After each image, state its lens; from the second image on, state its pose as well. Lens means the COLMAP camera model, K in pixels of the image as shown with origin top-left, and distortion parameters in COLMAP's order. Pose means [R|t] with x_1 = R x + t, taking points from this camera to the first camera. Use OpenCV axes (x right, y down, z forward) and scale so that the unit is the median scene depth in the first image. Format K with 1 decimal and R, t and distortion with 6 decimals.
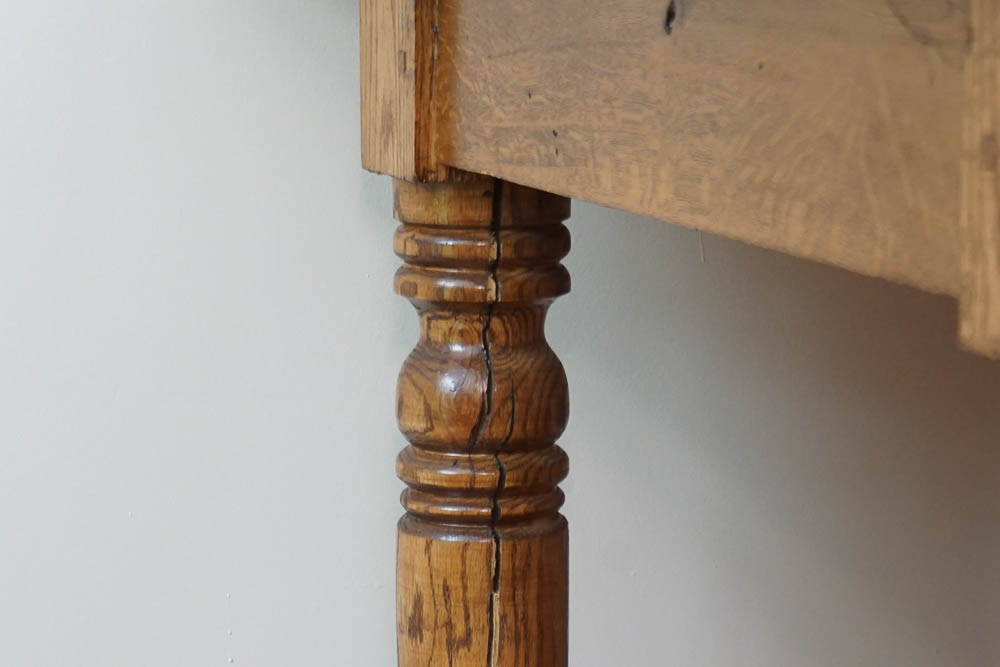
lens RADIAL K [[2717.5, 0, 500.0], [0, 2717.5, 333.5], [0, 0, 1]] dist [-0.015804, 0.213071]
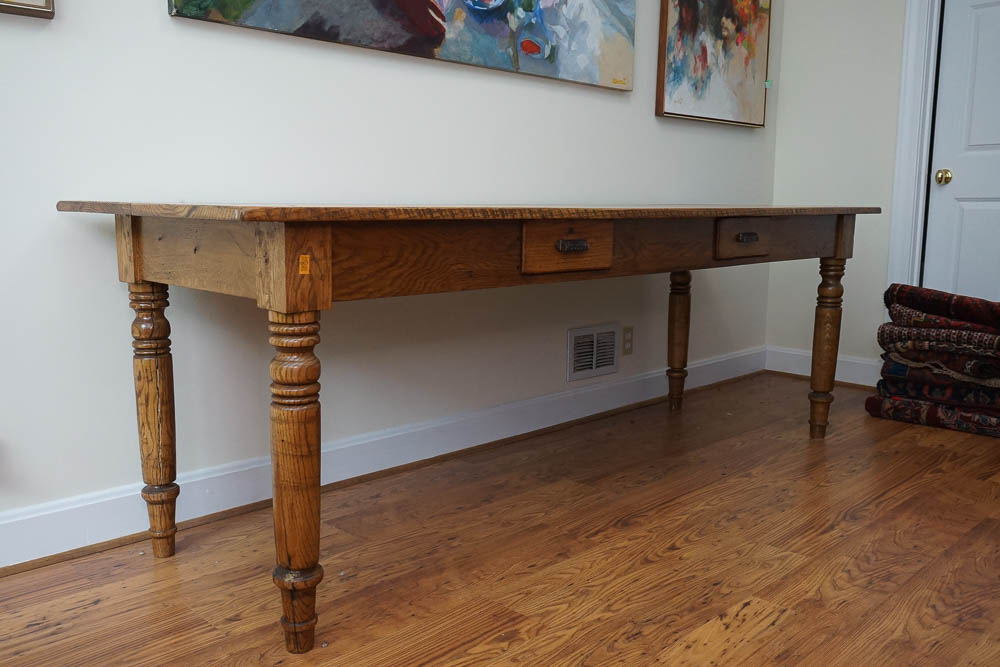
lens RADIAL K [[883.3, 0, 500.0], [0, 883.3, 333.5], [0, 0, 1]] dist [-0.007366, -0.003862]
pose [[0.894289, -0.061464, 0.443249, -0.145397], [0.058082, 0.998086, 0.021216, 0.034616], [-0.443705, 0.006771, 0.896147, -0.647572]]
